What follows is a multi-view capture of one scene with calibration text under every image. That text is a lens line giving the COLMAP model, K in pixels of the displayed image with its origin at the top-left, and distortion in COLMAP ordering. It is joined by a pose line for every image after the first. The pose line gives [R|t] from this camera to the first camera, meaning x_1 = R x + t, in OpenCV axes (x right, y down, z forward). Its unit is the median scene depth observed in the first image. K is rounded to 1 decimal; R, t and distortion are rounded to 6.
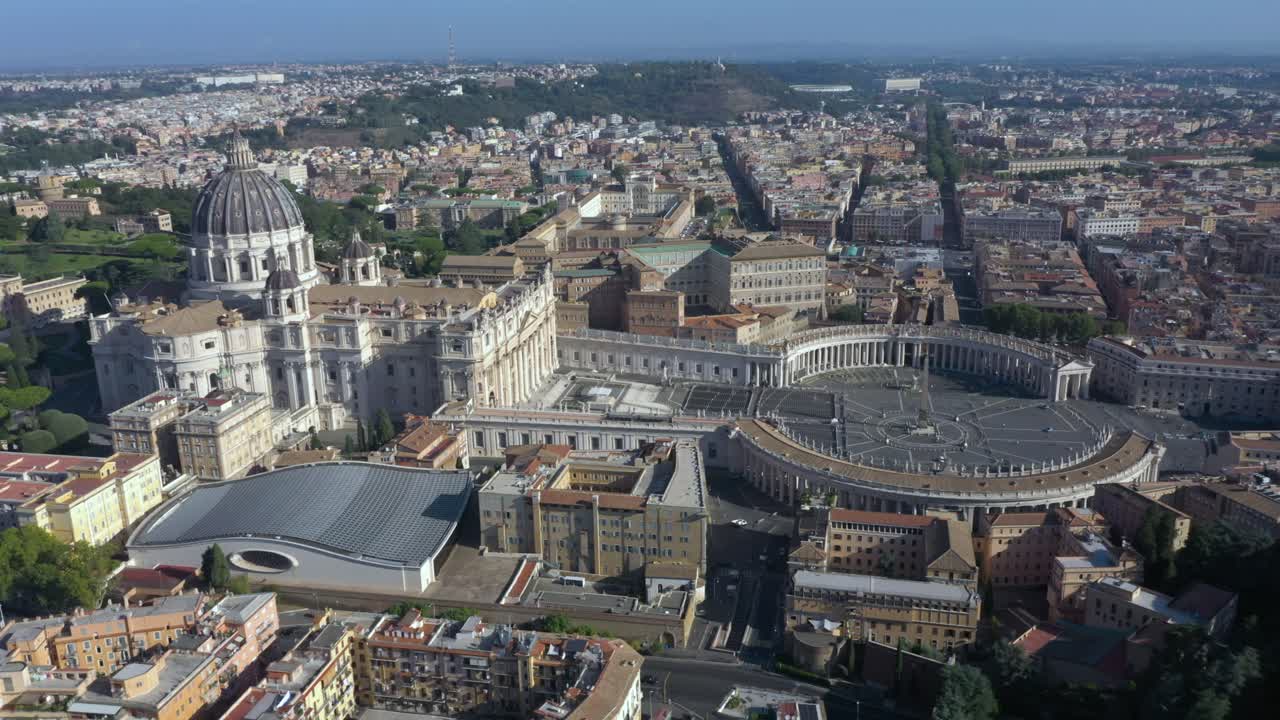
lens RADIAL K [[956.1, 0, 628.3], [0, 956.1, 353.8], [0, 0, 1]] dist [0.016163, 0.000882]
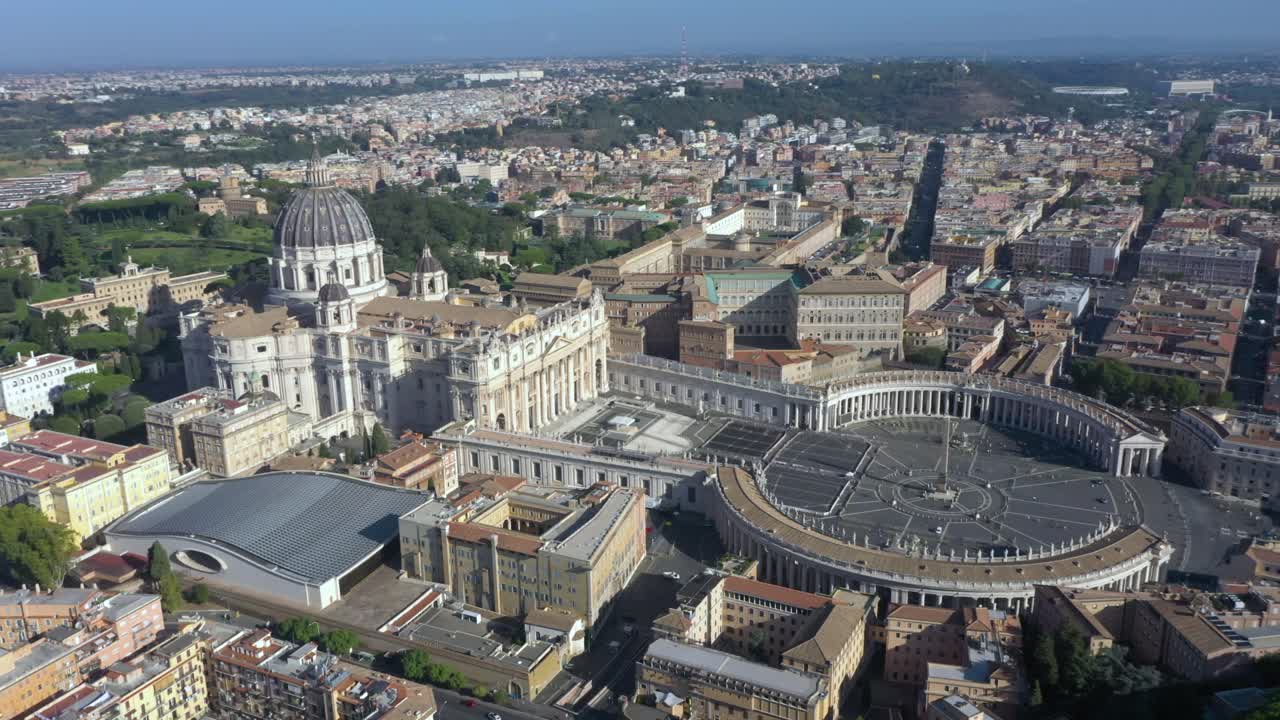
lens RADIAL K [[956.1, 0, 632.0], [0, 956.1, 362.8], [0, 0, 1]] dist [0.016163, 0.000882]
pose [[0.973163, 0.074985, -0.217559, 0.201300], [-0.073146, 0.997185, 0.016504, -0.039897], [0.218184, -0.000148, 0.975908, 0.024470]]
